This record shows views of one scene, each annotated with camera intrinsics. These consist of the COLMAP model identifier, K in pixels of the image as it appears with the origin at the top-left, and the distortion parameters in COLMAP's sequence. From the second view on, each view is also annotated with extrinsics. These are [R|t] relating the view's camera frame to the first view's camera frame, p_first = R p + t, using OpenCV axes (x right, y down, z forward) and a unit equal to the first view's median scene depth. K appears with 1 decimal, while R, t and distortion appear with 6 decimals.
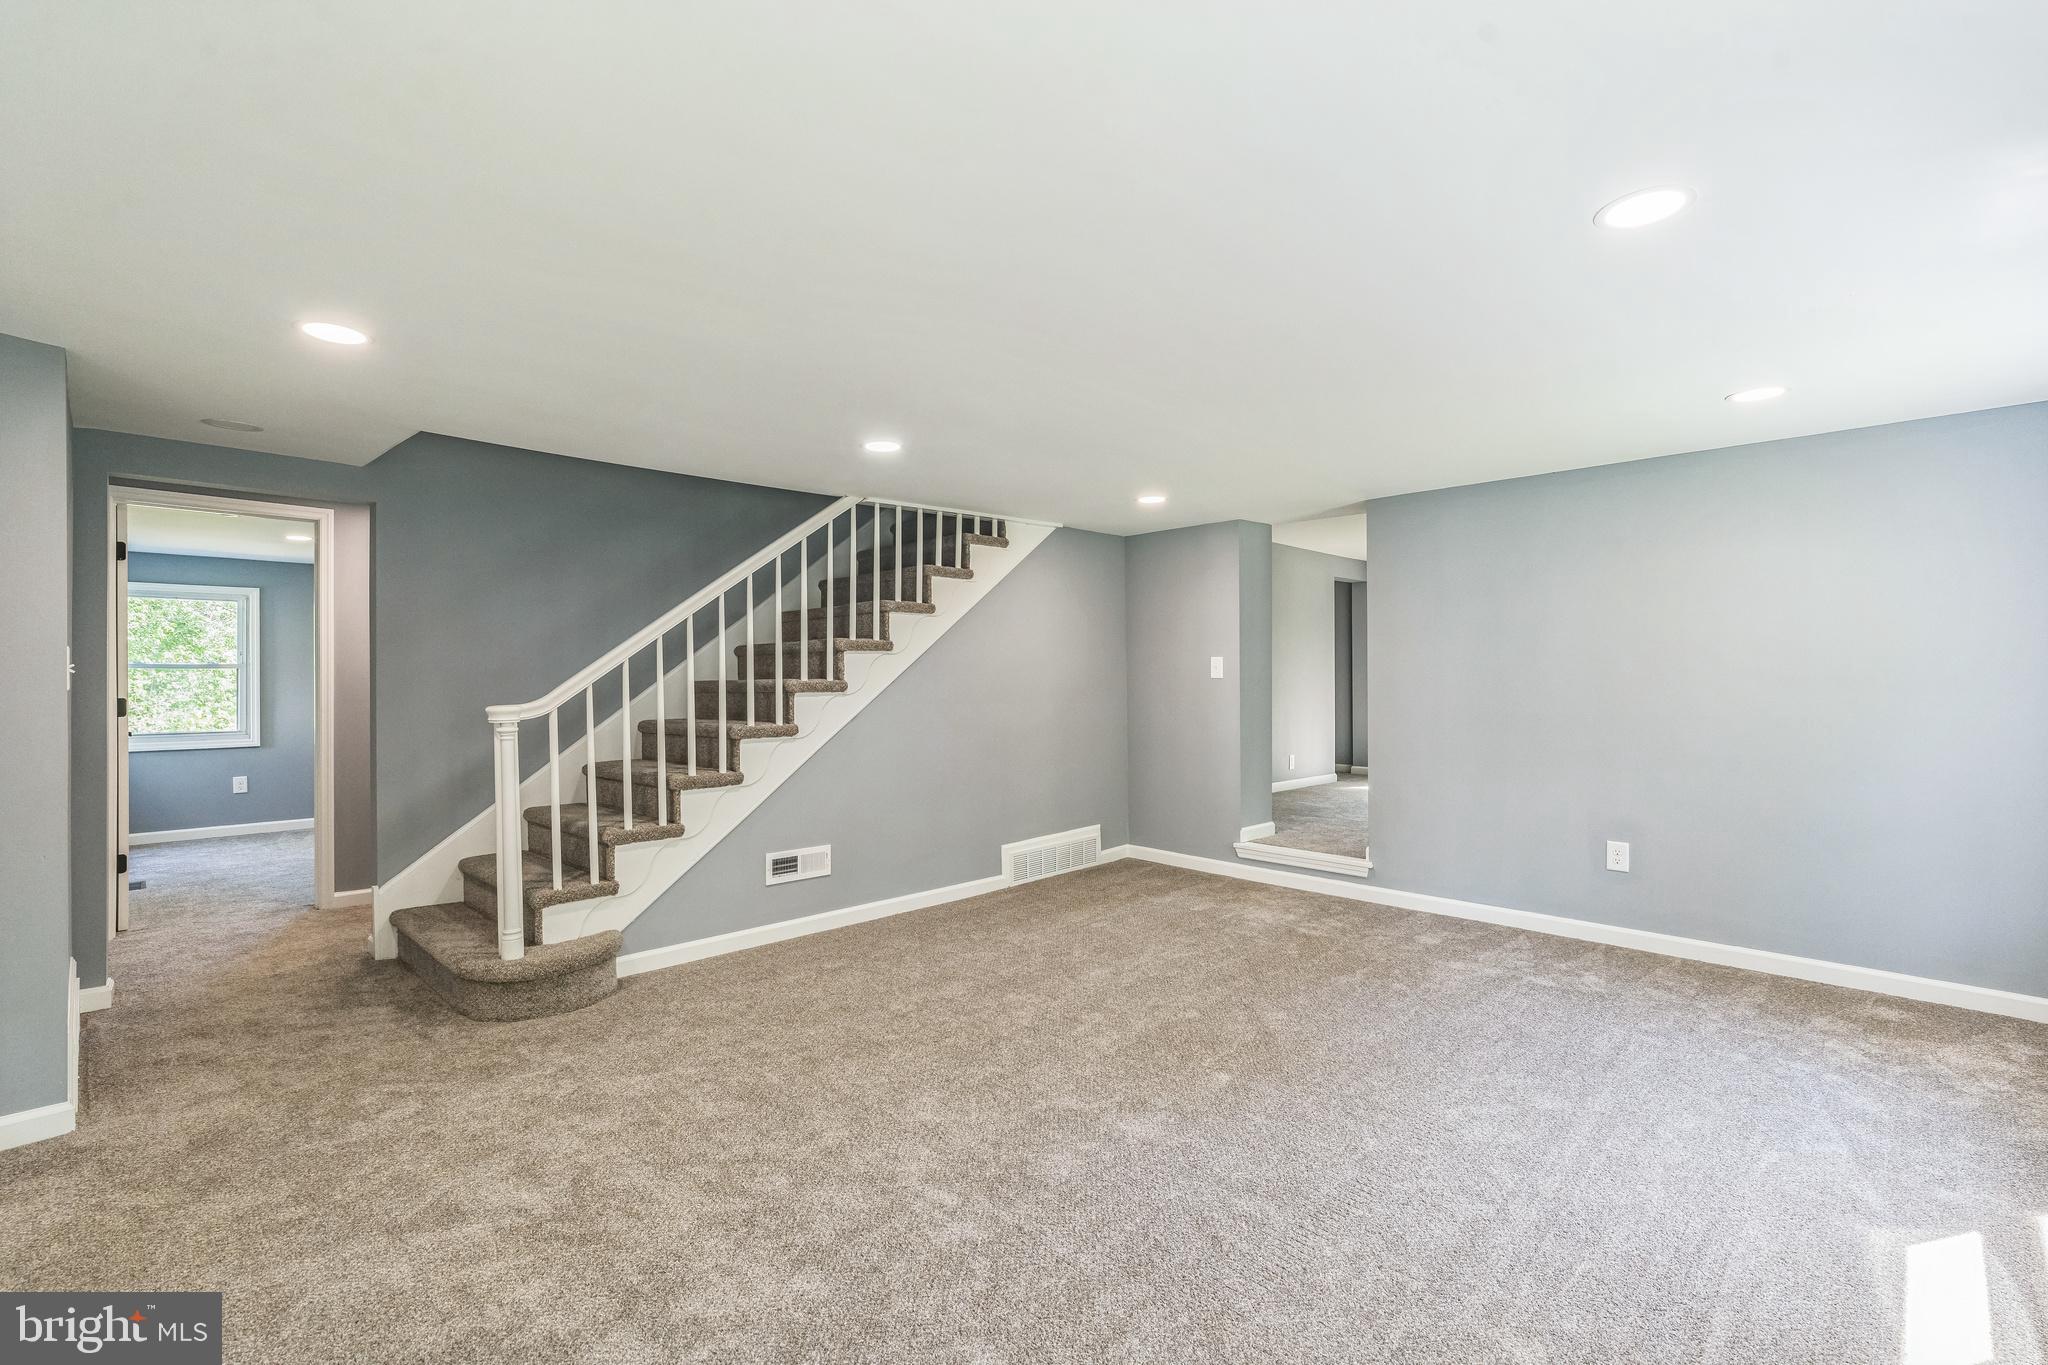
lens RADIAL K [[931.1, 0, 1024.3], [0, 931.1, 684.2], [0, 0, 1]] dist [0.000965, 0.001032]
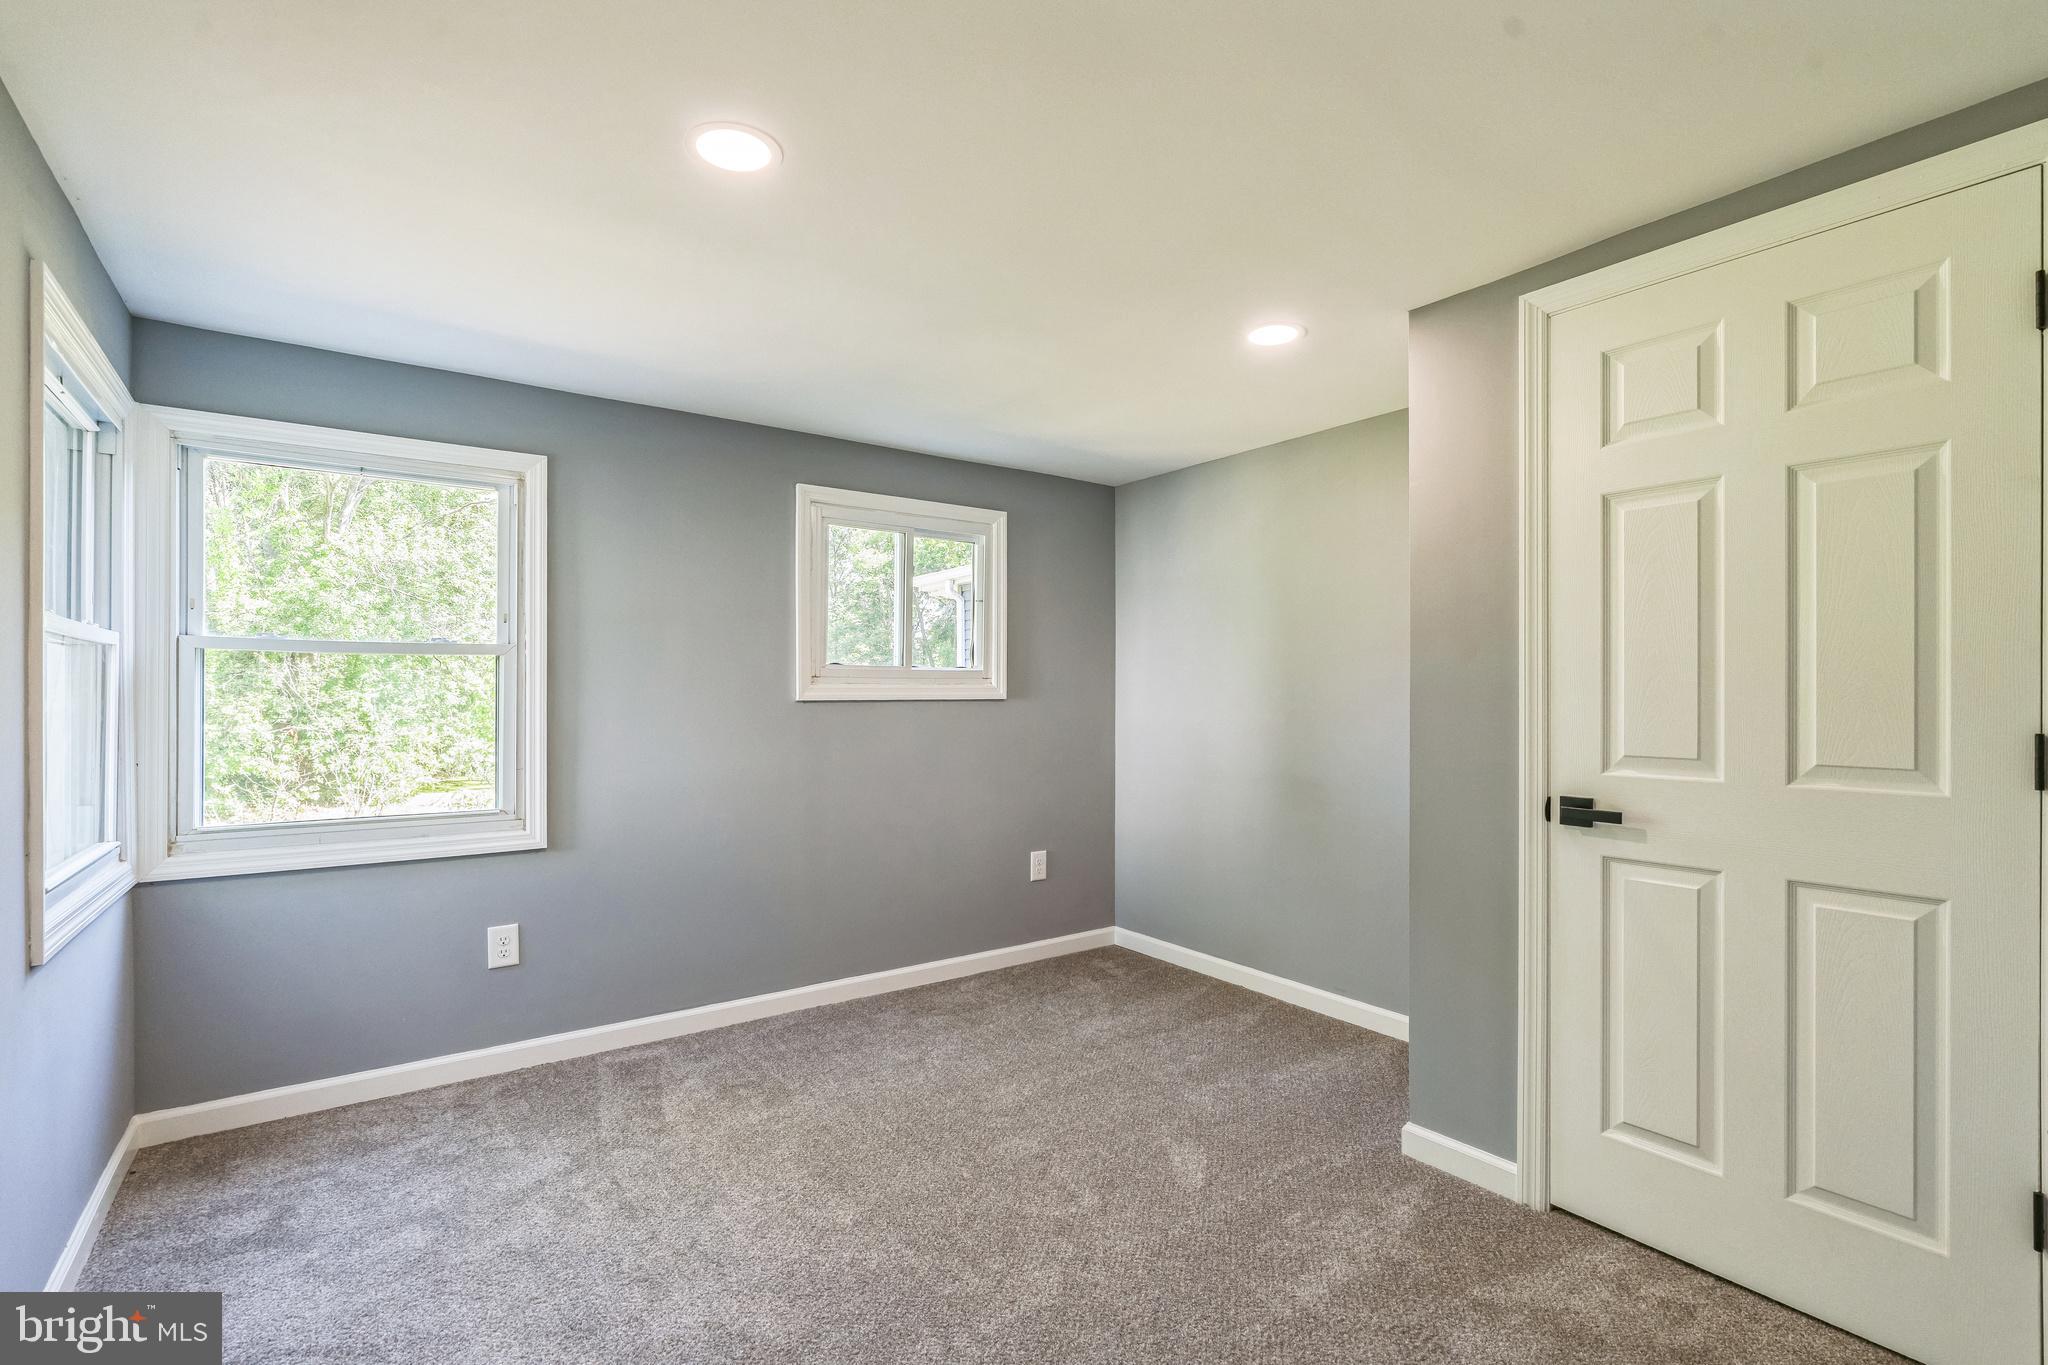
lens RADIAL K [[931.1, 0, 1014.9], [0, 931.1, 694.8], [0, 0, 1]] dist [0.000965, 0.001032]
pose [[0.986937, 0.000570, -0.161103, -0.552910], [-0.001404, 0.999986, -0.005065, 0.001878], [0.161098, 0.005225, 0.986925, 0.631928]]
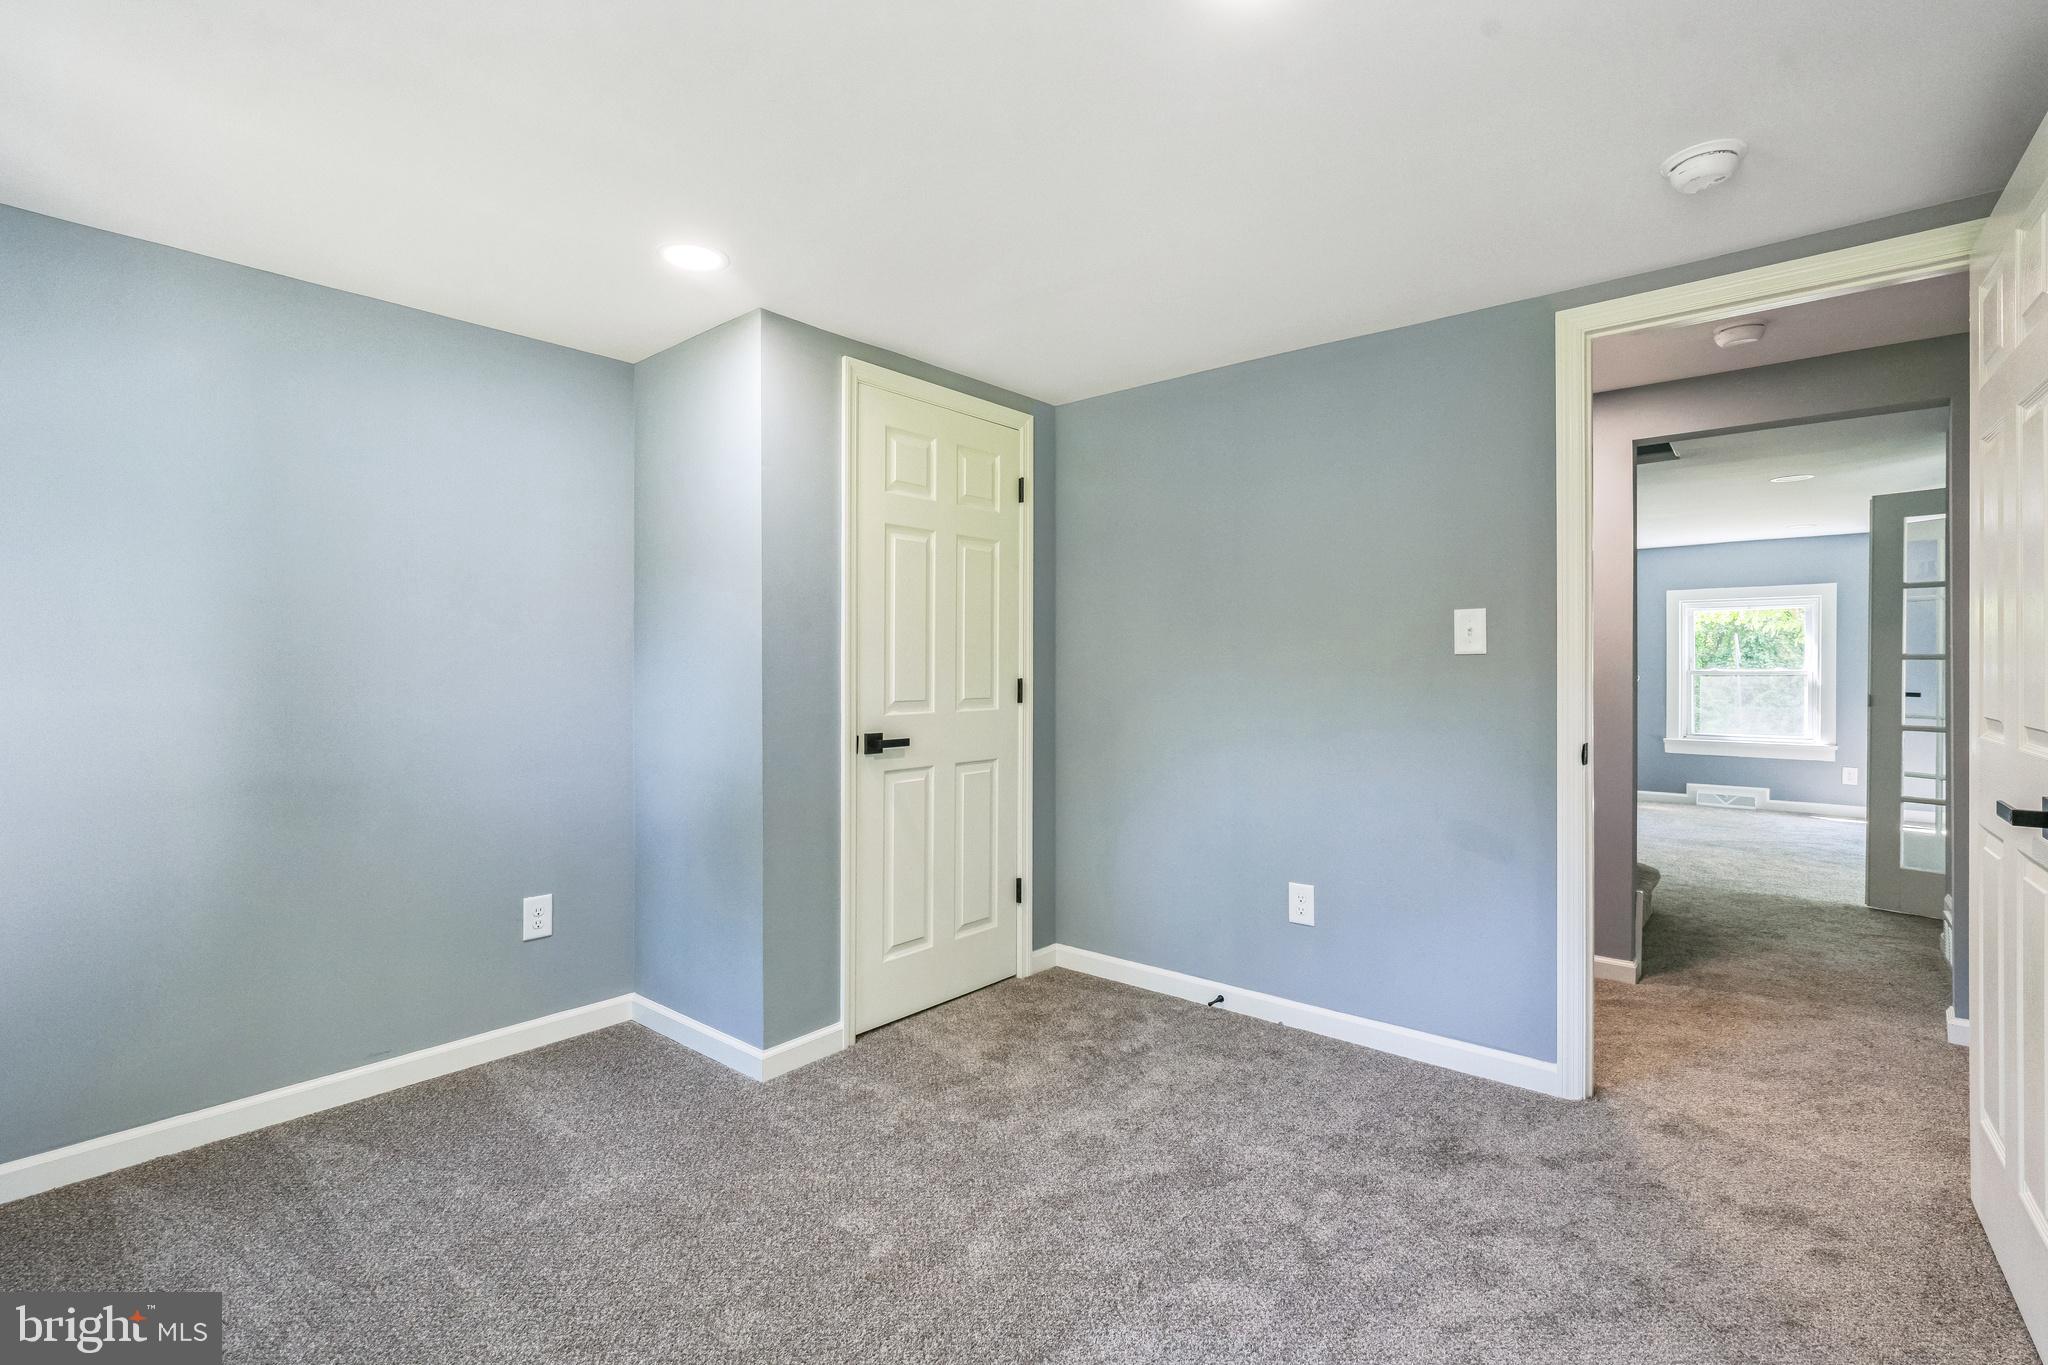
lens RADIAL K [[931.1, 0, 1024.9], [0, 931.1, 675.9], [0, 0, 1]] dist [0.000965, 0.001032]
pose [[-0.098657, -0.000948, 0.995121, -0.987626], [0.000414, 0.999999, 0.000994, 0.008996], [-0.995121, 0.000510, -0.098657, 1.068235]]
